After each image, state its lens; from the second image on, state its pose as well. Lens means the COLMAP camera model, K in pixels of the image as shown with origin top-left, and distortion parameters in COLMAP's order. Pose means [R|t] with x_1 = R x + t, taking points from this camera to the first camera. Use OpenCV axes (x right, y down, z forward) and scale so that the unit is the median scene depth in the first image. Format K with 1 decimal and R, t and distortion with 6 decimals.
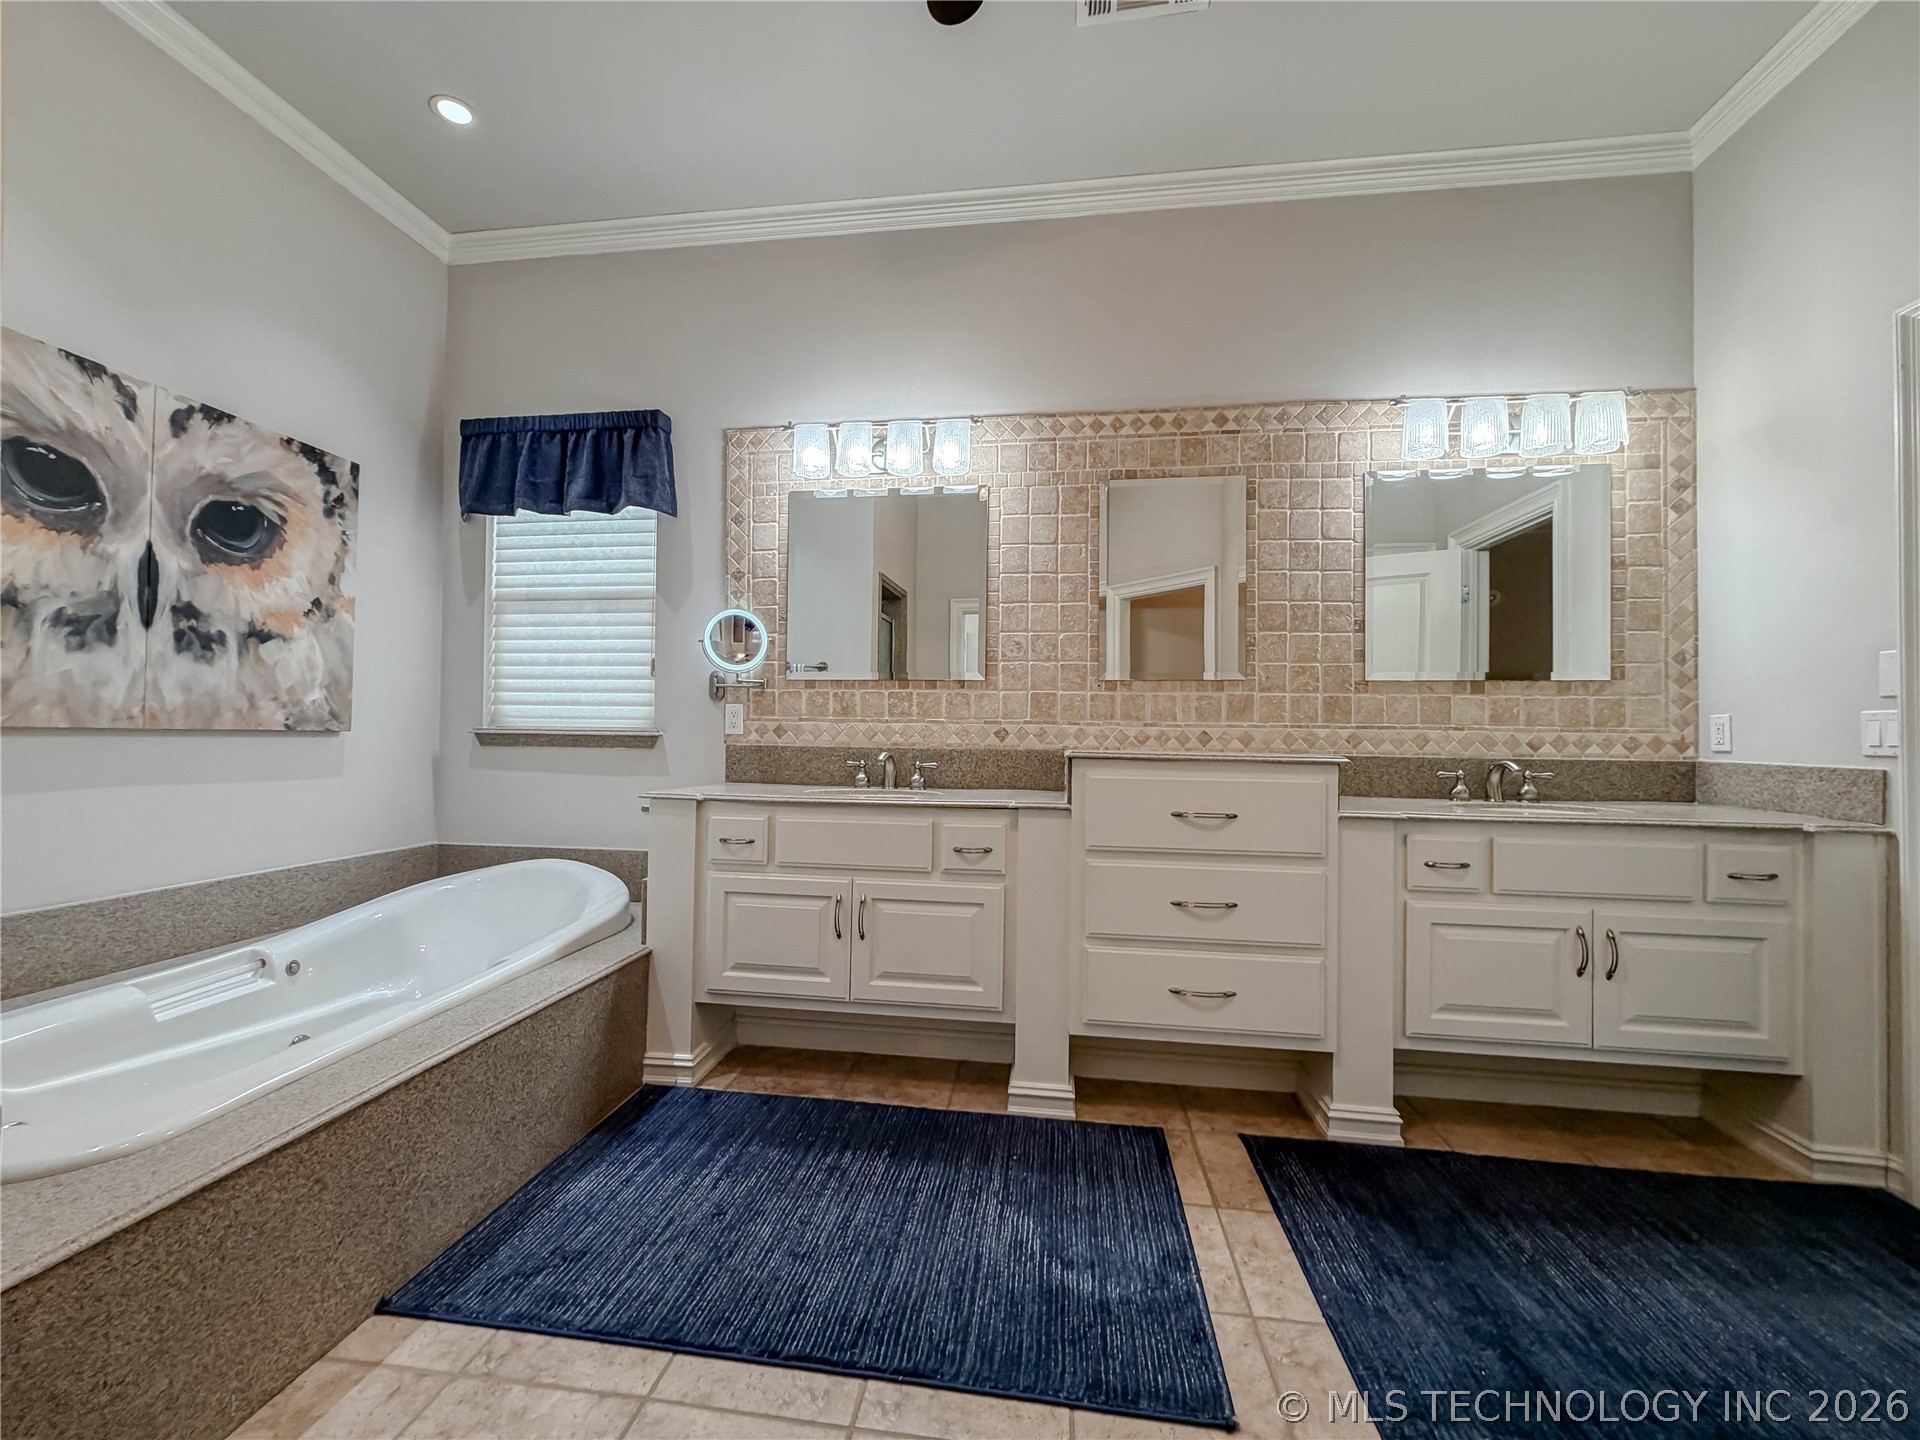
lens RADIAL K [[766.6, 0, 953.8], [0, 766.6, 723.1], [0, 0, 1]] dist [0.001016, -0.000256]
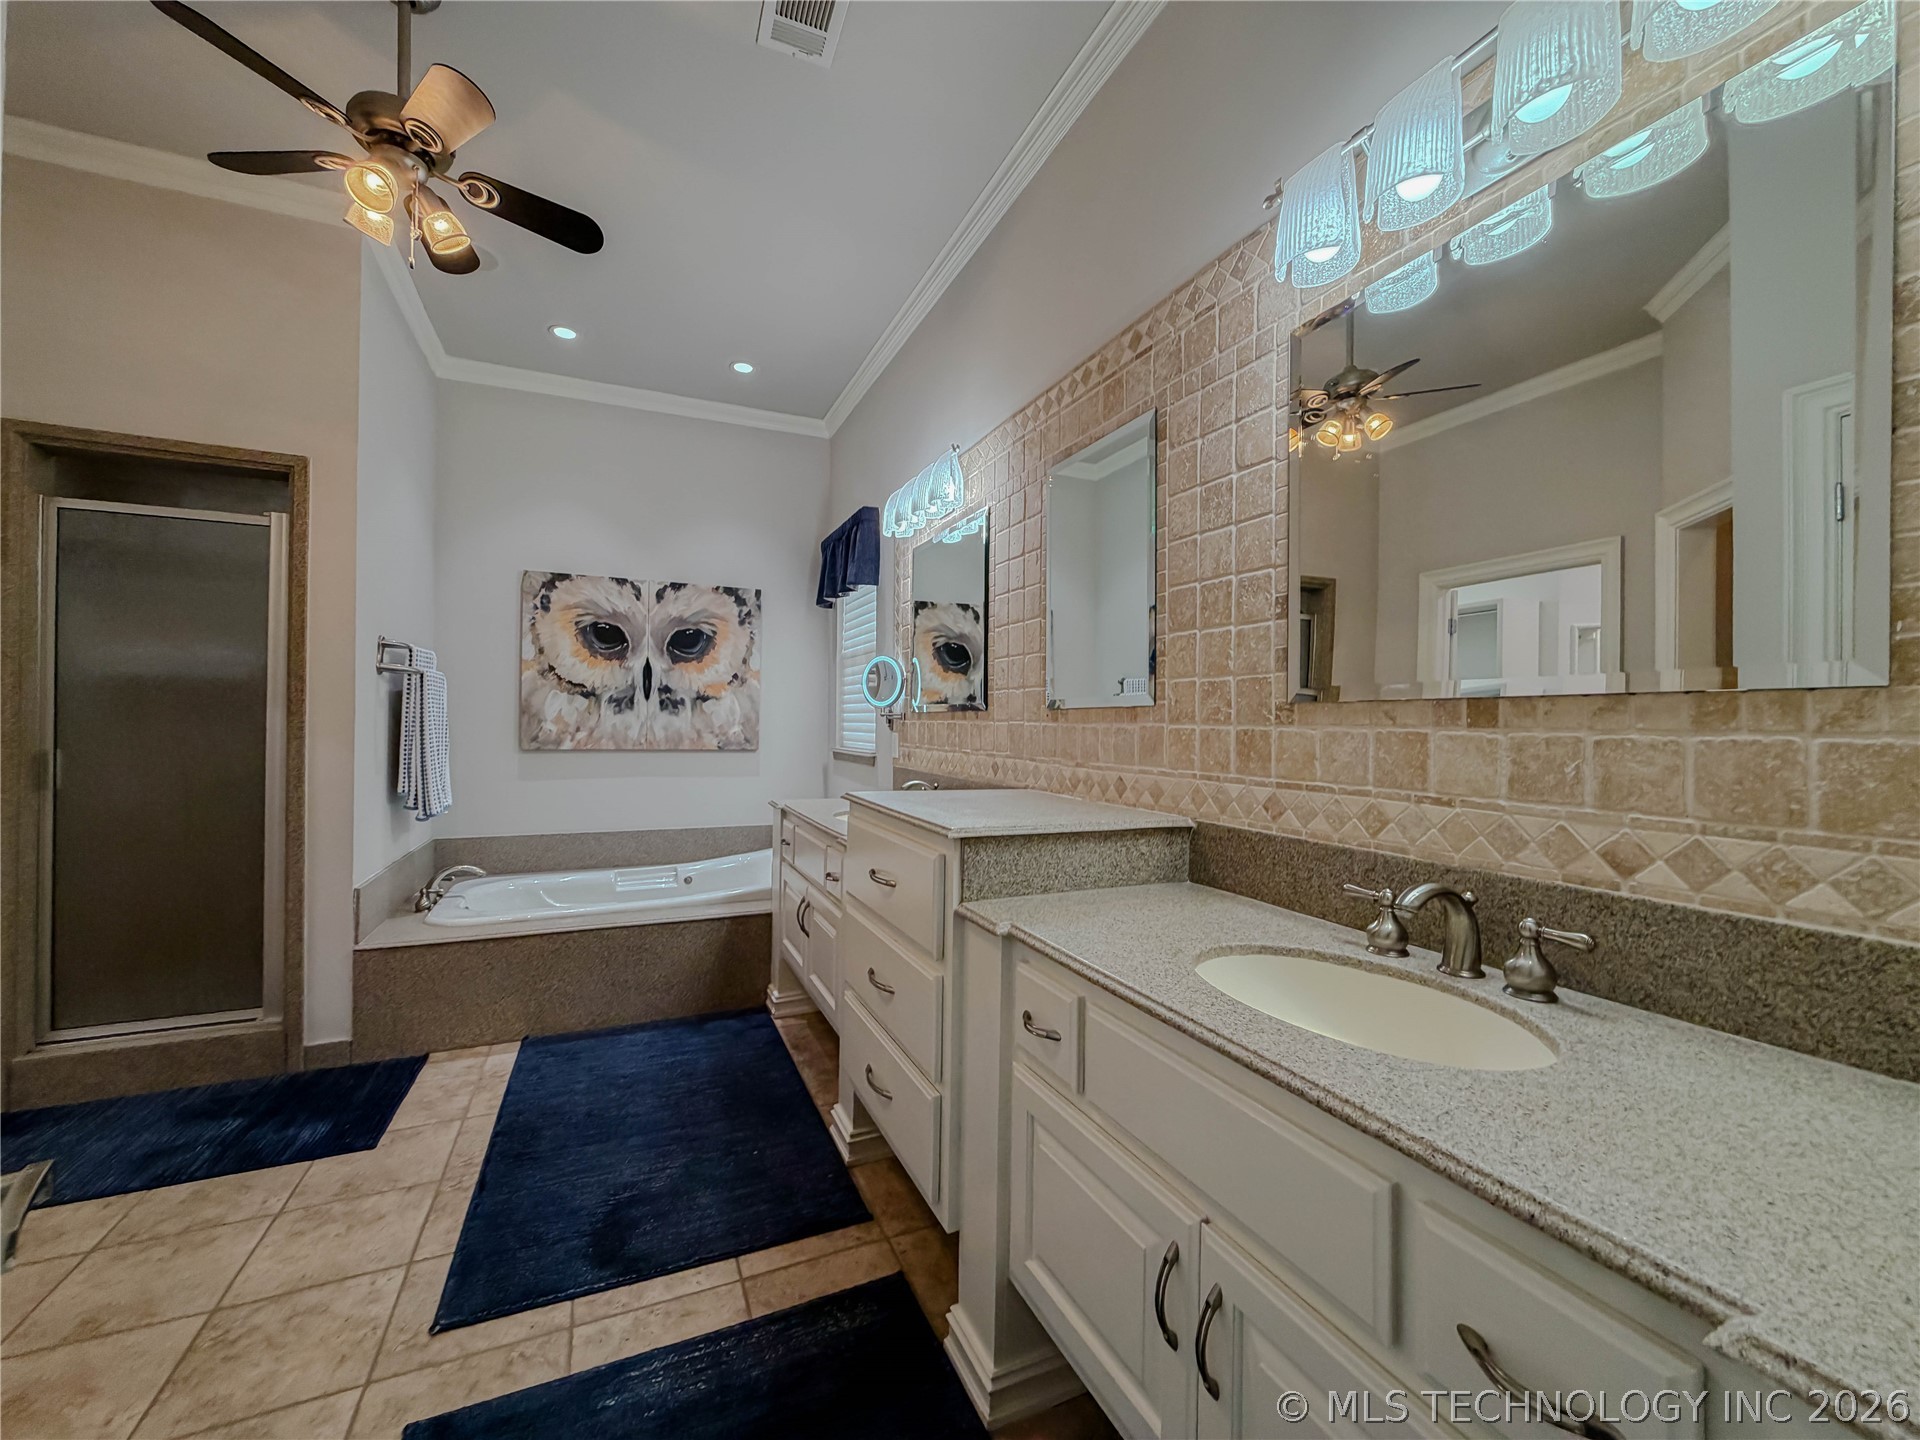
lens RADIAL K [[766.6, 0, 955.9], [0, 766.6, 723.1], [0, 0, 1]] dist [0.001016, -0.000256]
pose [[0.526523, -0.005992, -0.850140, 0.923834], [0.007389, 0.999970, -0.002471, -0.042764], [0.850129, -0.004981, 0.526552, 0.515604]]
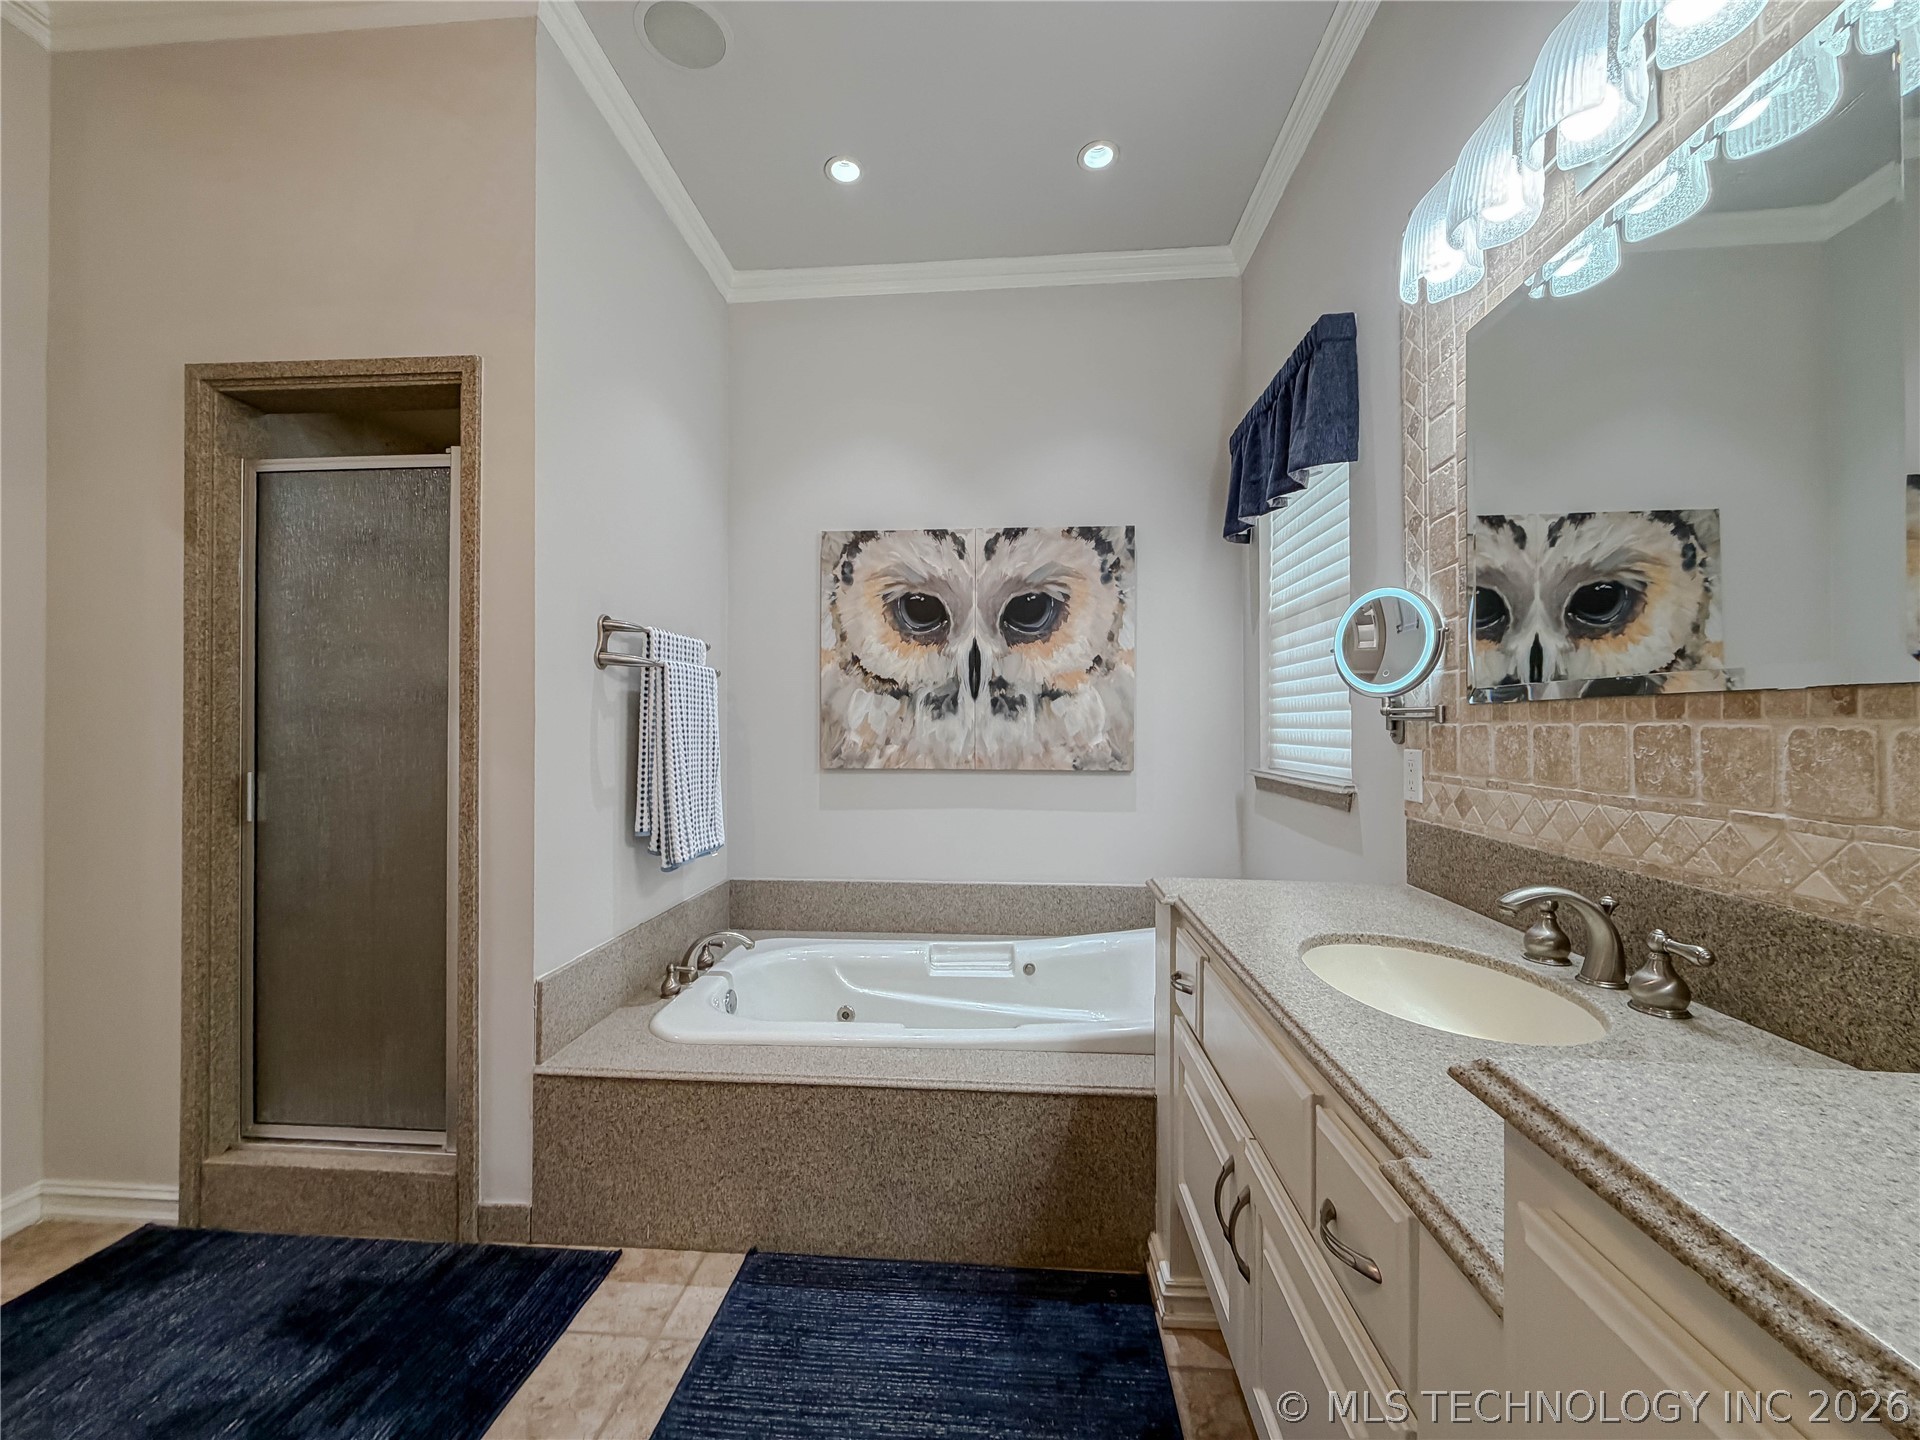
lens RADIAL K [[766.6, 0, 956.6], [0, 766.6, 721.9], [0, 0, 1]] dist [0.001016, -0.000256]
pose [[0.060795, -0.017756, -0.997992, 0.311271], [0.015865, 0.999733, -0.016820, -0.047948], [0.998024, -0.014811, 0.061061, 0.725863]]
